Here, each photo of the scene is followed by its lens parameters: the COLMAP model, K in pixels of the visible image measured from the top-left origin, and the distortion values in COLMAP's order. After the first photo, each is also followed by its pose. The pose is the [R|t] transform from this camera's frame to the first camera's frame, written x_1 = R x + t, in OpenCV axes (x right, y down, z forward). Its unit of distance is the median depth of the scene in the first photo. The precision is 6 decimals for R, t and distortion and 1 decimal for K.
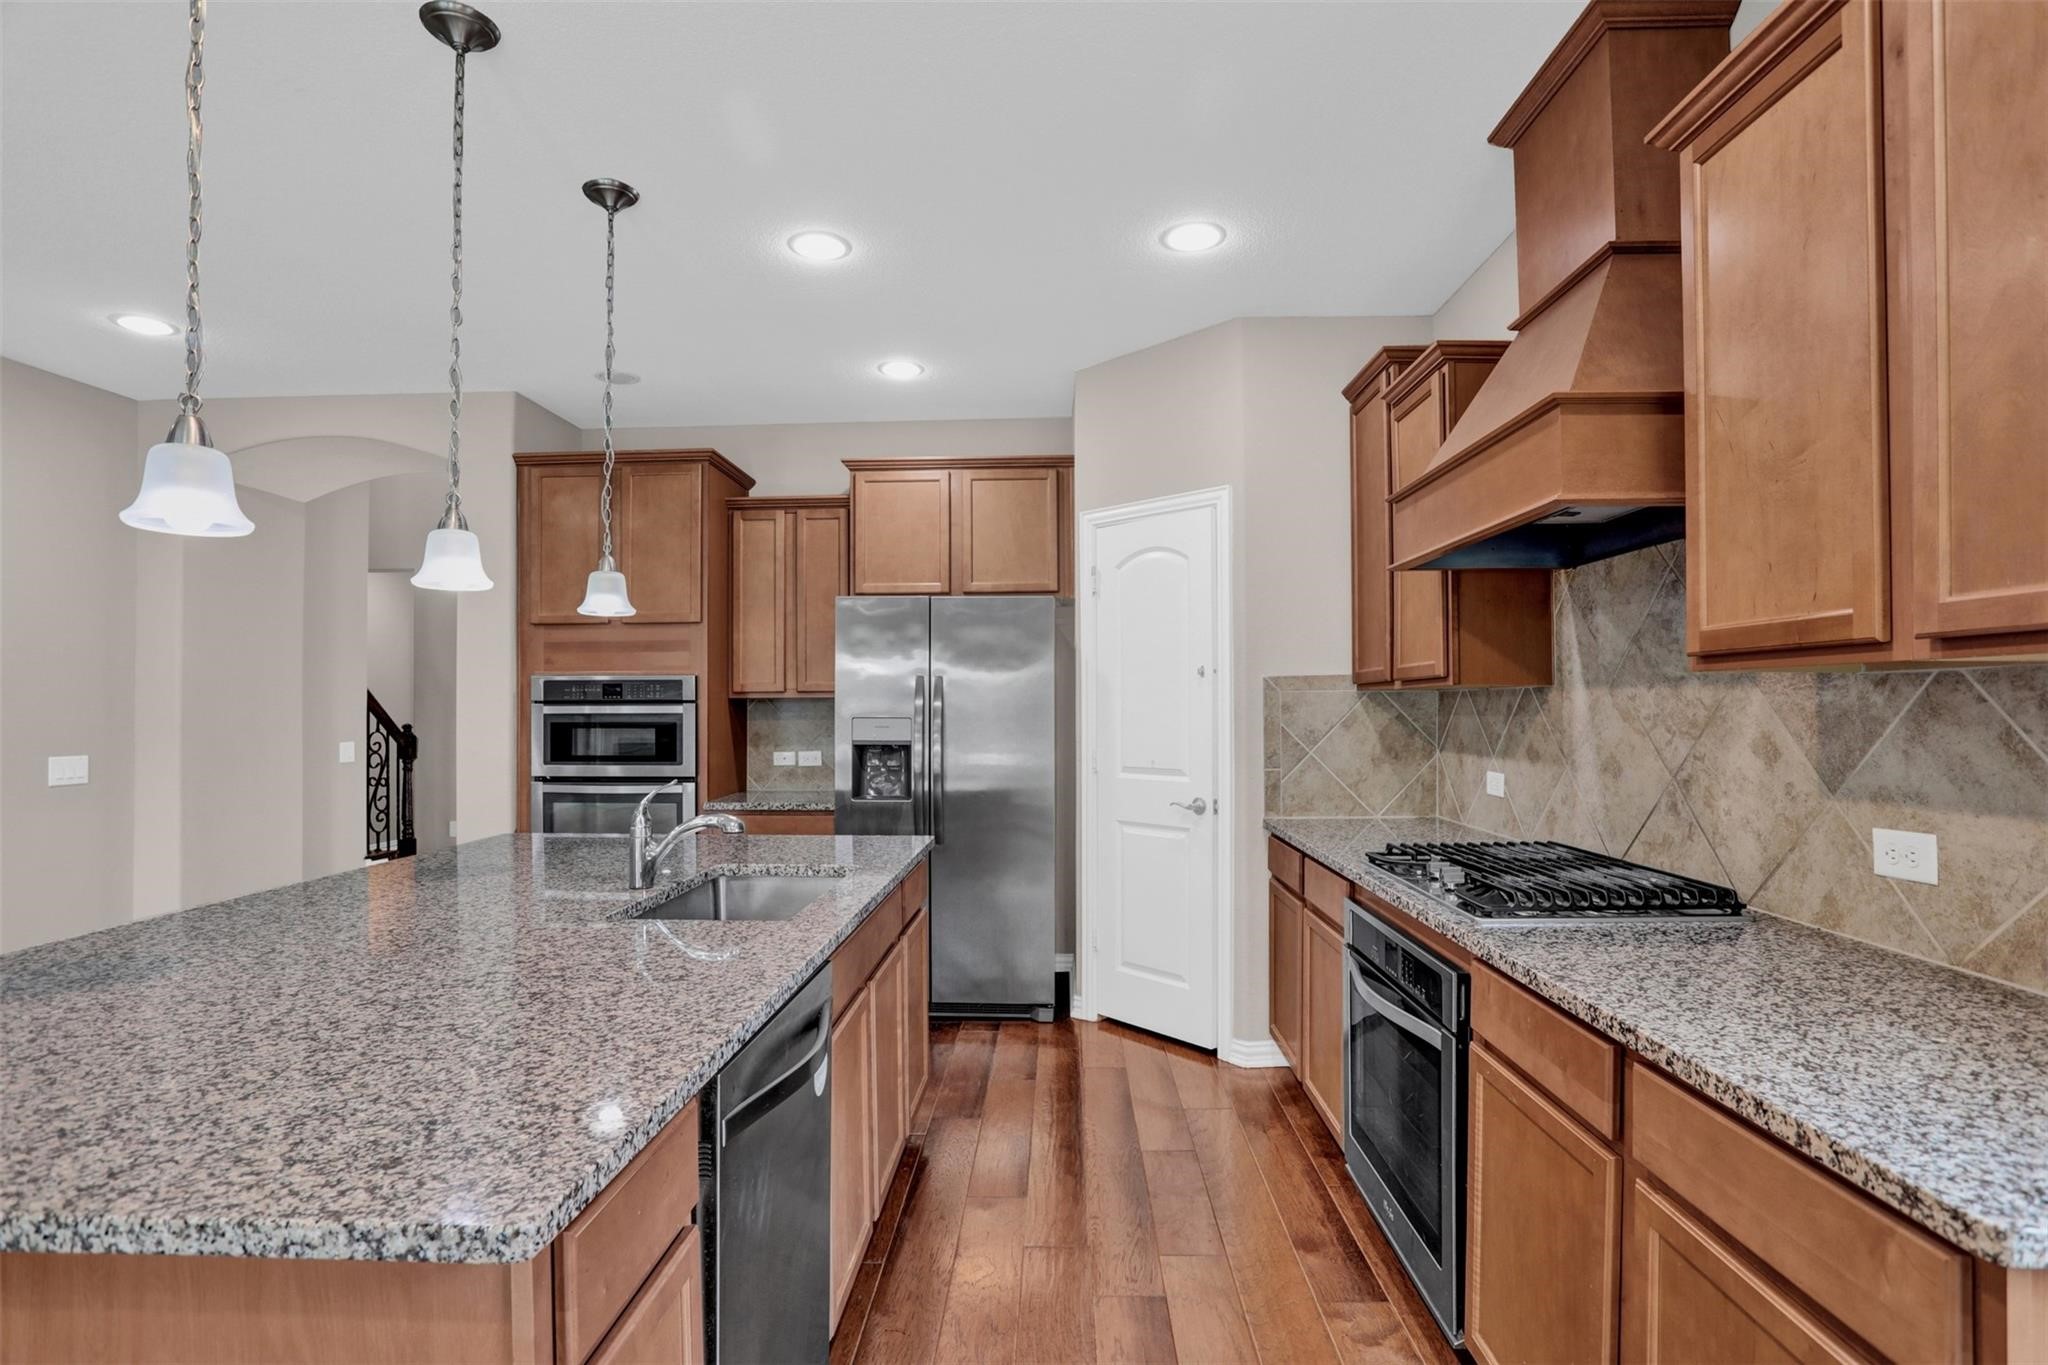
lens RADIAL K [[1021.3, 0, 1023.2], [0, 1021.3, 702.2], [0, 0, 1]] dist [-0.063666, 0.035085]
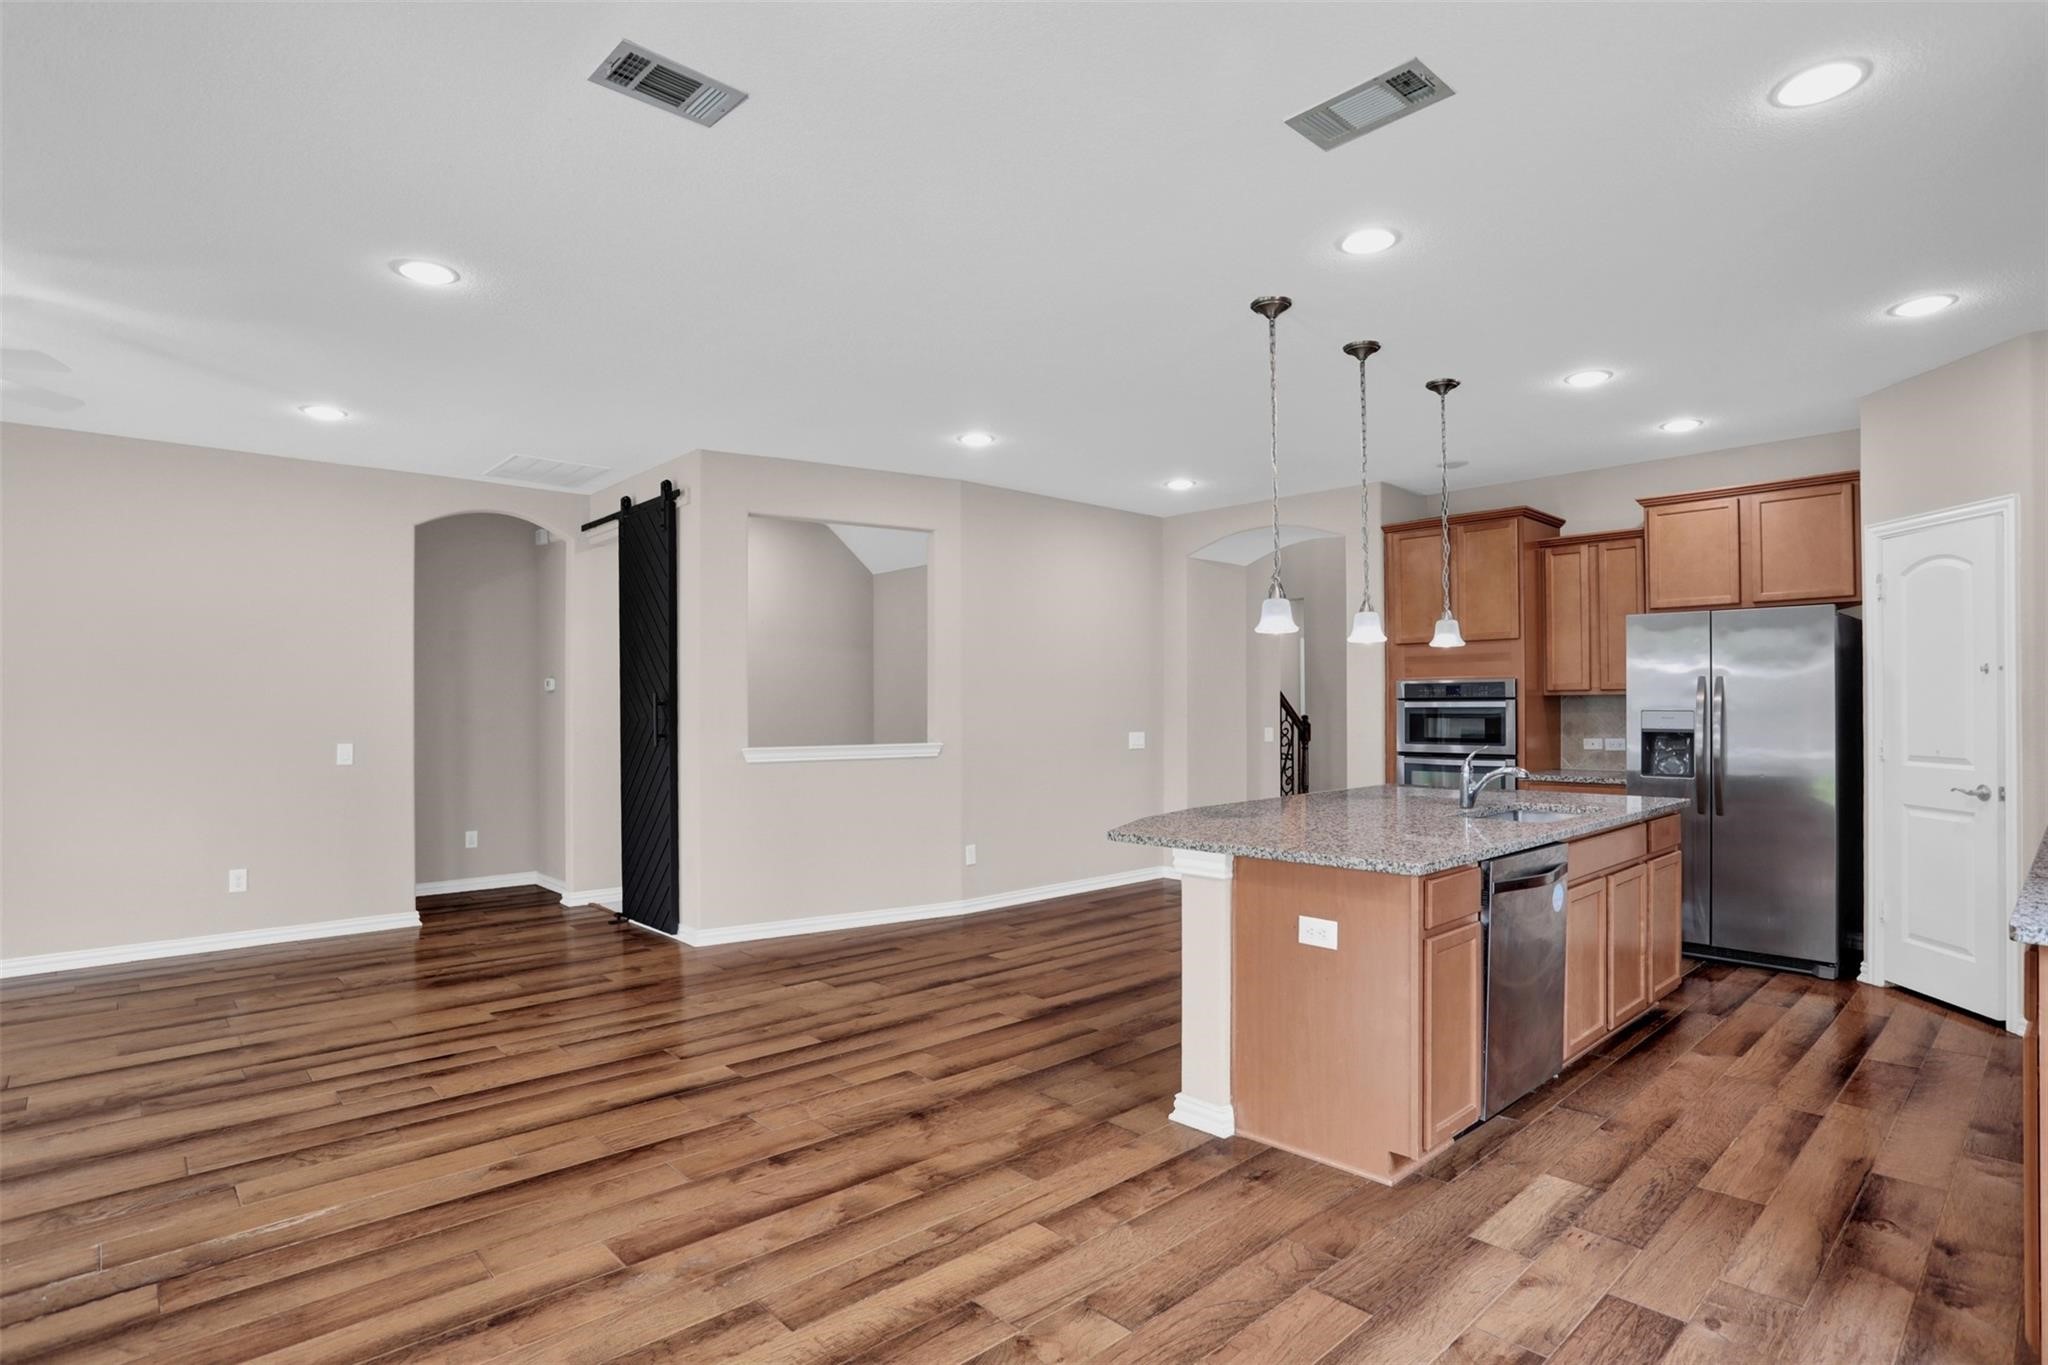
lens RADIAL K [[1031.5, 0, 1031.7], [0, 1031.5, 700.0], [0, 0, 1]] dist [-0.073941, 0.029266]
pose [[0.708926, -0.004465, -0.705269, 0.172581], [0.006556, 0.999978, 0.000259, -0.003081], [0.705253, -0.004807, 0.708940, -0.404830]]
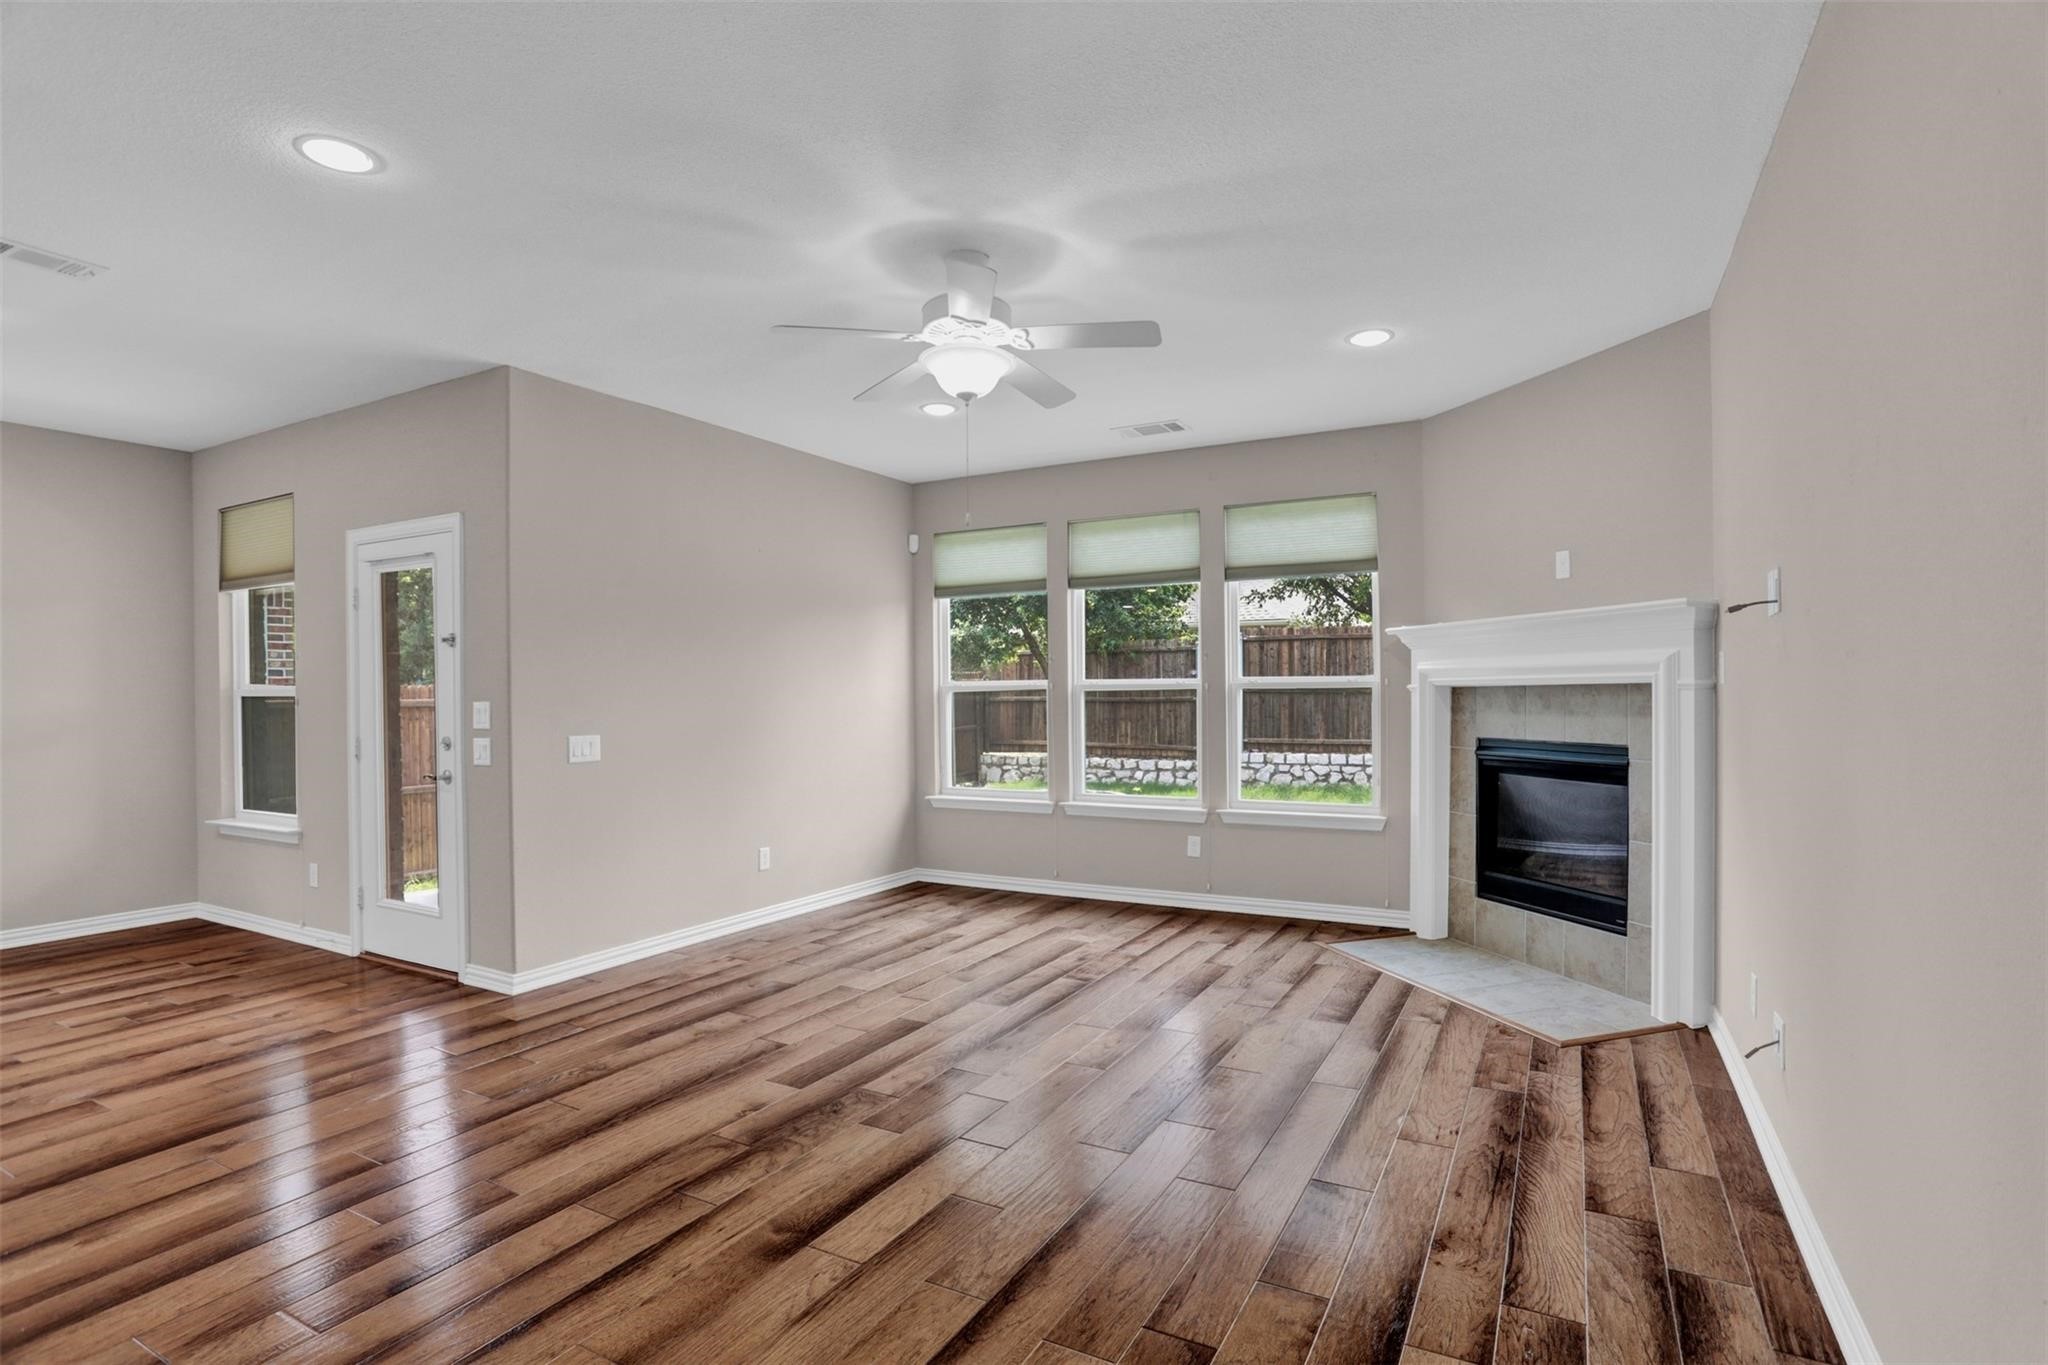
lens RADIAL K [[1021.3, 0, 1023.2], [0, 1021.3, 702.2], [0, 0, 1]] dist [-0.063666, 0.035085]
pose [[-0.888652, 0.002074, 0.458577, -1.333881], [0.006916, 0.999937, 0.008881, 0.001945], [-0.458529, 0.011063, -0.888610, 0.161089]]
